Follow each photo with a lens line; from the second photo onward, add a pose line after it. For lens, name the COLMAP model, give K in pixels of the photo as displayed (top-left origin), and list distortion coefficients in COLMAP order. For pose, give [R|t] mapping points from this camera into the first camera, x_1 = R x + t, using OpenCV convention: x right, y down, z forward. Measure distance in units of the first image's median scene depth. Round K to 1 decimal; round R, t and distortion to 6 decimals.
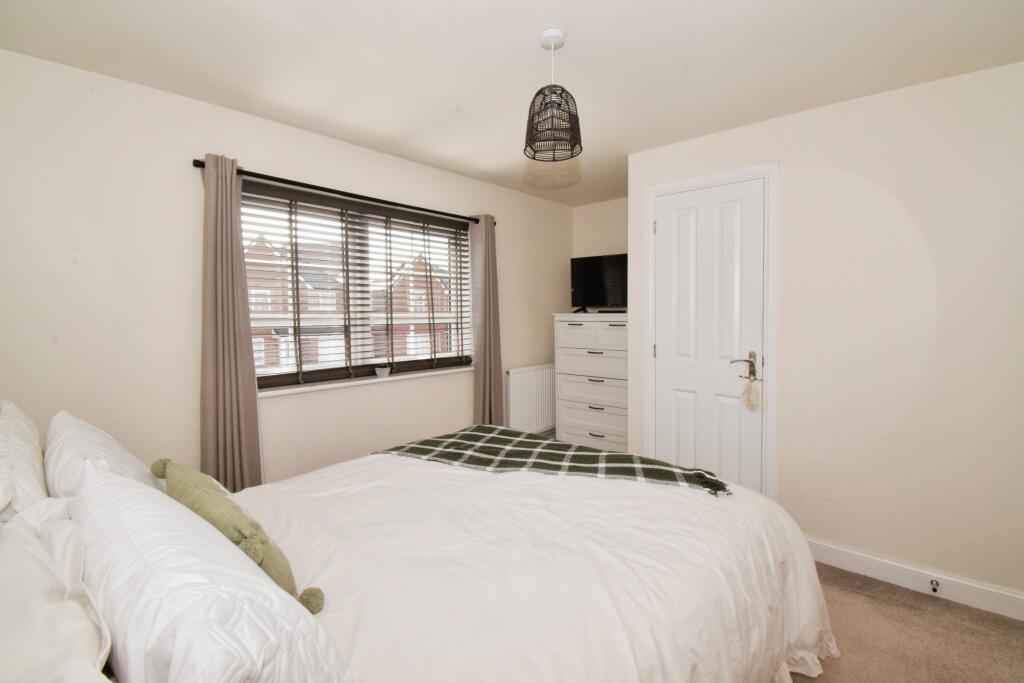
lens RADIAL K [[467.7, 0, 509.4], [0, 467.7, 317.6], [0, 0, 1]] dist [-0.000429, -0.000171]
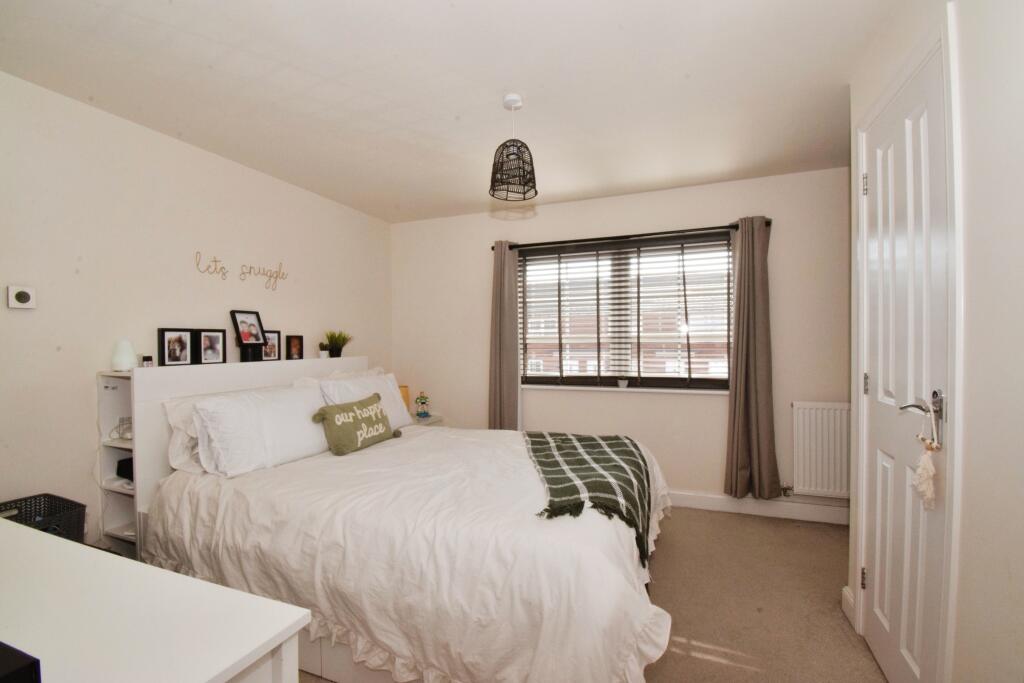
lens RADIAL K [[470.5, 0, 512.0], [0, 470.5, 341.5], [0, 0, 1]] dist [-0.001506, -0.000709]
pose [[0.343266, -0.005288, -0.939223, 0.789127], [-0.002787, 0.999974, -0.006649, 0.022325], [0.939234, 0.004900, 0.343242, 0.370214]]
